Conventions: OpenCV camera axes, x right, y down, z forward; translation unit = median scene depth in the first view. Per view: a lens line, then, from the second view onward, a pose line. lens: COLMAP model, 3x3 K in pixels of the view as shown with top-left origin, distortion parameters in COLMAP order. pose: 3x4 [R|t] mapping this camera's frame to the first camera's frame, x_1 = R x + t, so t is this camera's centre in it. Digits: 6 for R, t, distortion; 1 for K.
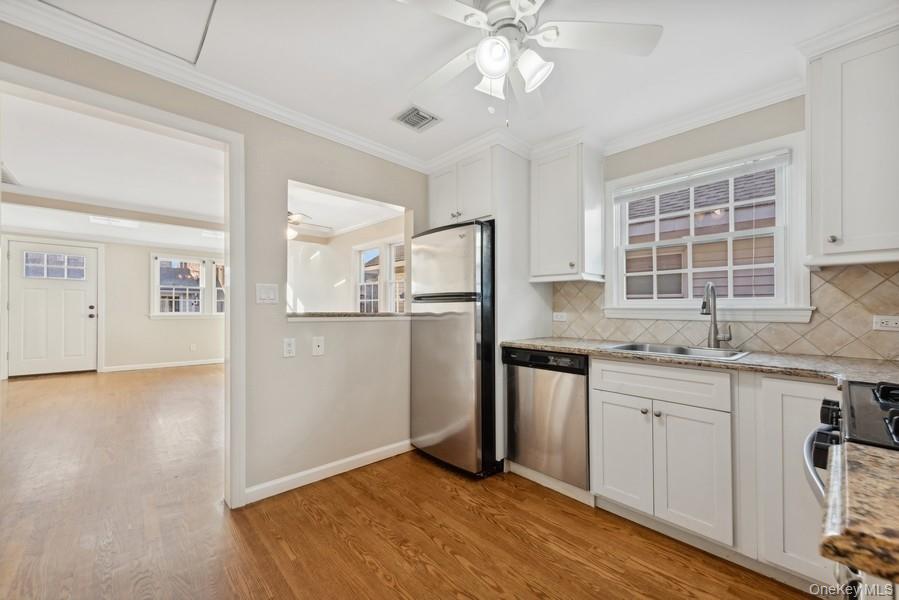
lens RADIAL K [[331.9, 0, 447.4], [0, 331.9, 308.9], [0, 0, 1]] dist [0.001172, 0.000085]
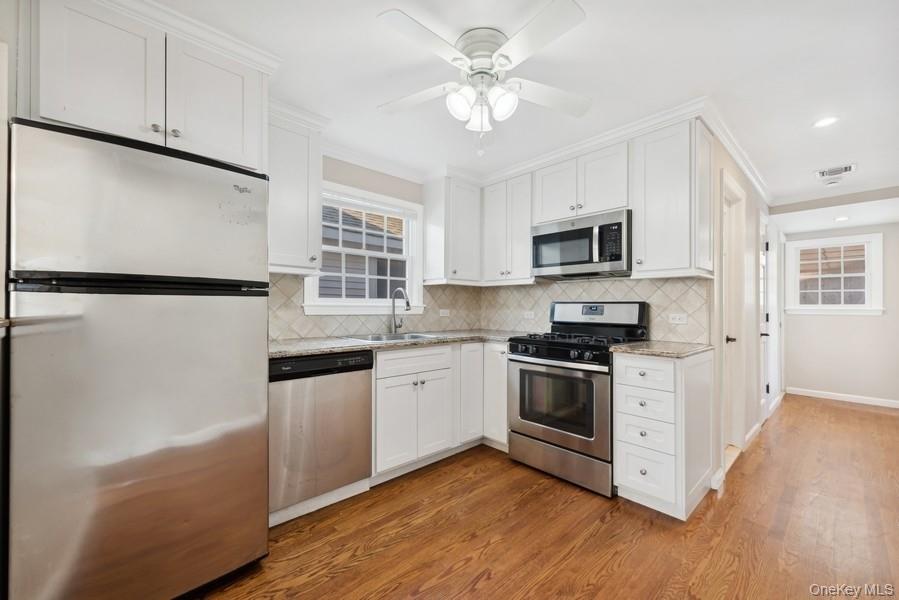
lens RADIAL K [[358.2, 0, 449.5], [0, 358.2, 300.0], [0, 0, 1]] dist [0.000203, -0.000071]
pose [[0.028199, 0.014123, 0.999503, -0.628406], [-0.005255, 0.999888, -0.013980, -0.005611], [-0.999589, -0.004858, 0.028270, 0.612047]]
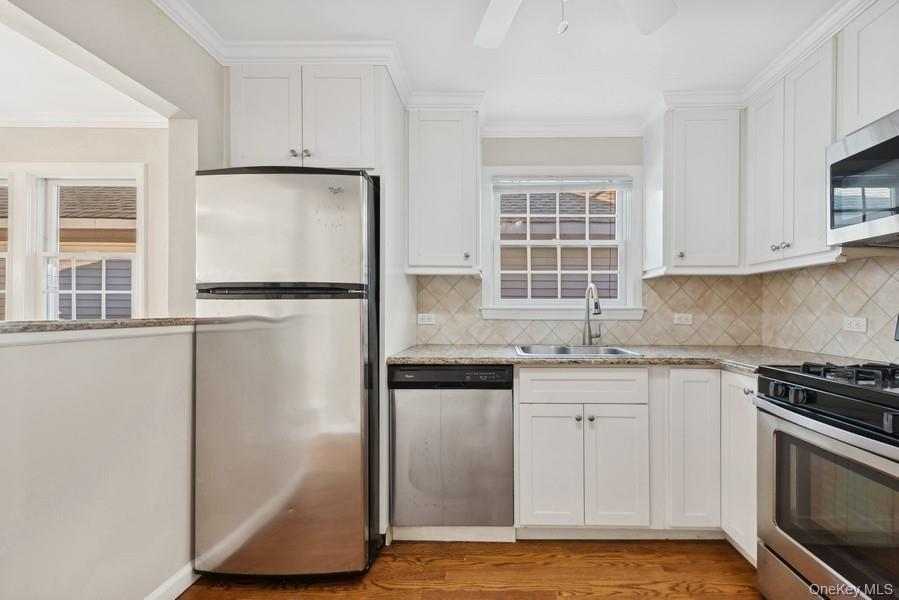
lens RADIAL K [[370.0, 0, 483.3], [0, 370.0, 308.7], [0, 0, 1]] dist [0.003672, 0.000169]
pose [[0.703990, -0.002334, 0.710206, -0.251573], [0.002565, 0.999996, 0.000744, -0.002158], [-0.710205, 0.001298, 0.703993, 0.336166]]
